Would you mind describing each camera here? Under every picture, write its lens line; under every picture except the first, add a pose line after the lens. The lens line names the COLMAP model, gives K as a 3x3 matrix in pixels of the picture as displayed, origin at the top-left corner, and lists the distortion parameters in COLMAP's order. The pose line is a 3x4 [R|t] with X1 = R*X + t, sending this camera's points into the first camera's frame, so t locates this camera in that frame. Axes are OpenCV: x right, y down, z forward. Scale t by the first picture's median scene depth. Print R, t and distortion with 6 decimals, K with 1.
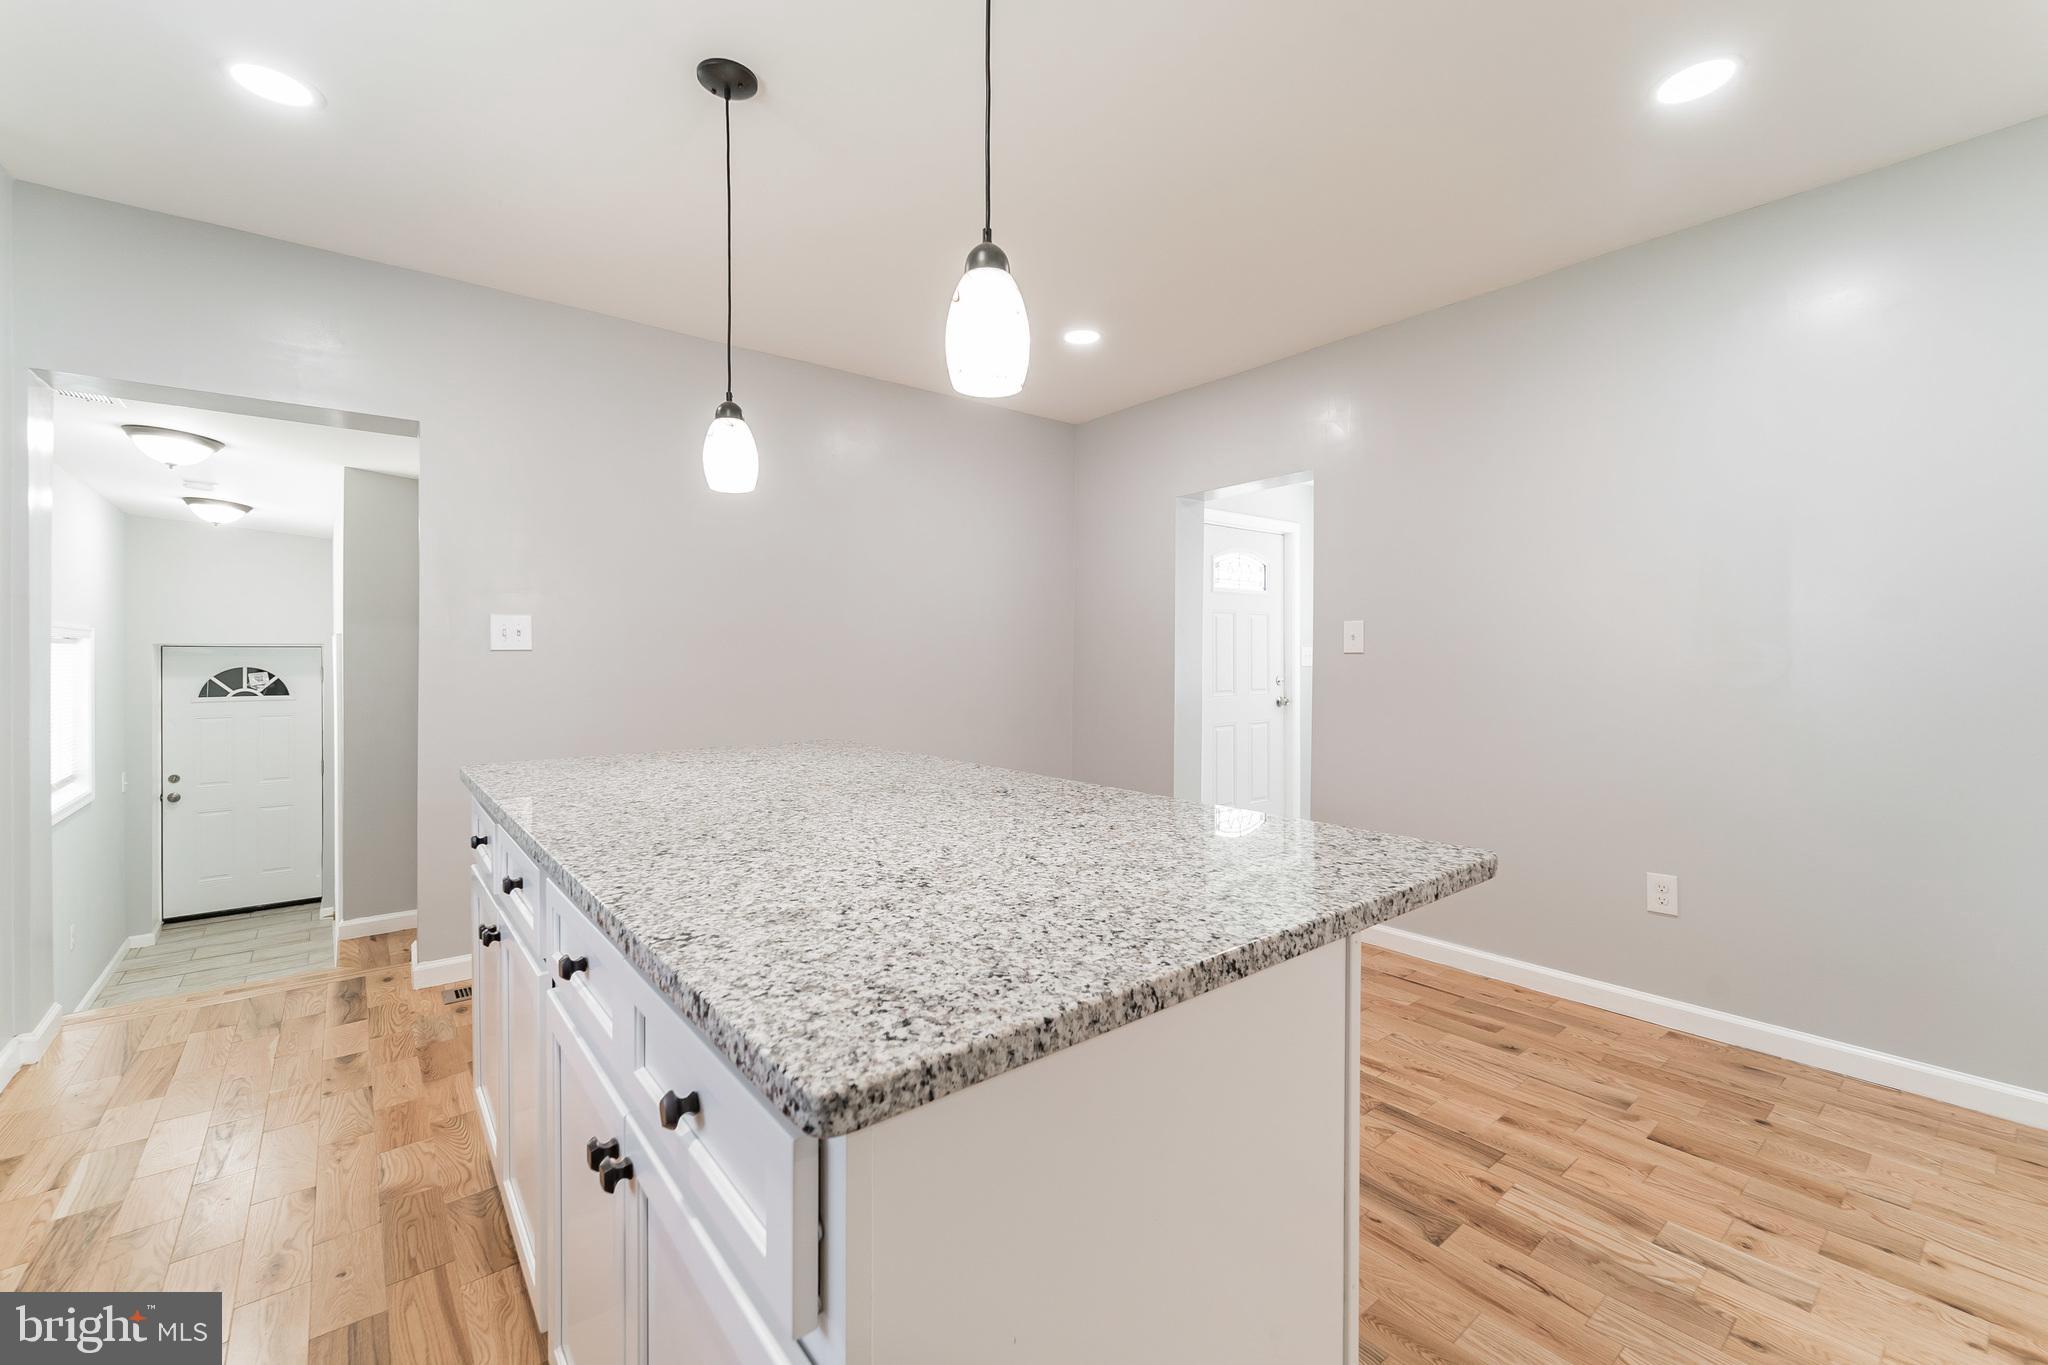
lens RADIAL K [[840.7, 0, 1020.7], [0, 840.7, 657.6], [0, 0, 1]] dist [0.000020, -0.000062]
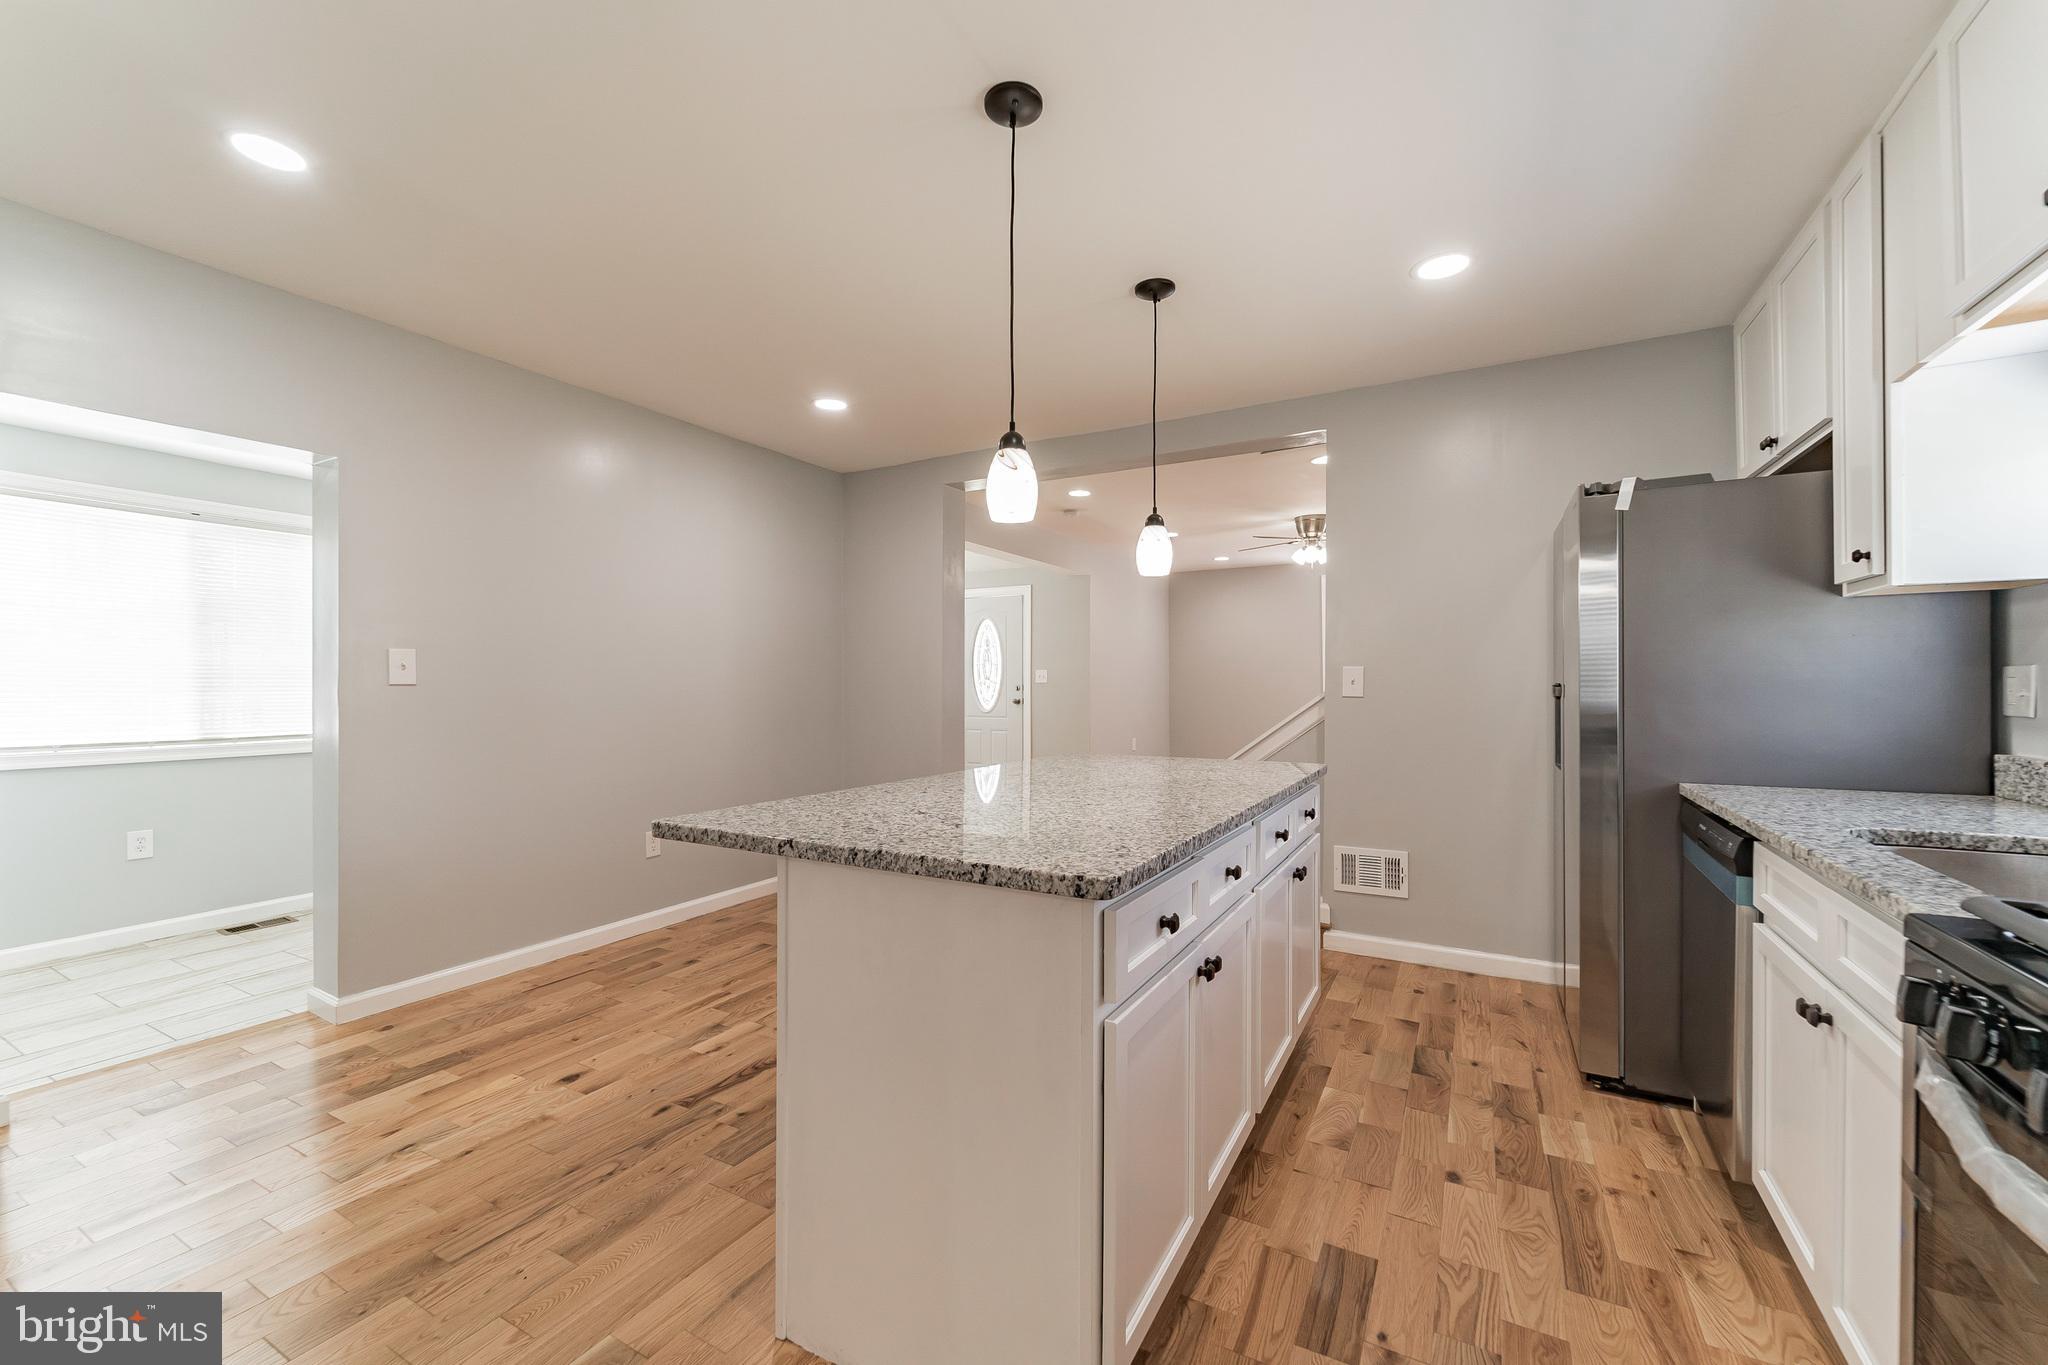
lens RADIAL K [[842.9, 0, 1024.0], [0, 842.9, 682.5], [0, 0, 1]] dist [0.001282, 0.000039]
pose [[-0.393939, 0.003847, 0.919129, -1.061022], [0.000818, 0.999992, -0.003835, -0.004411], [-0.919136, -0.000759, -0.393939, 1.156655]]
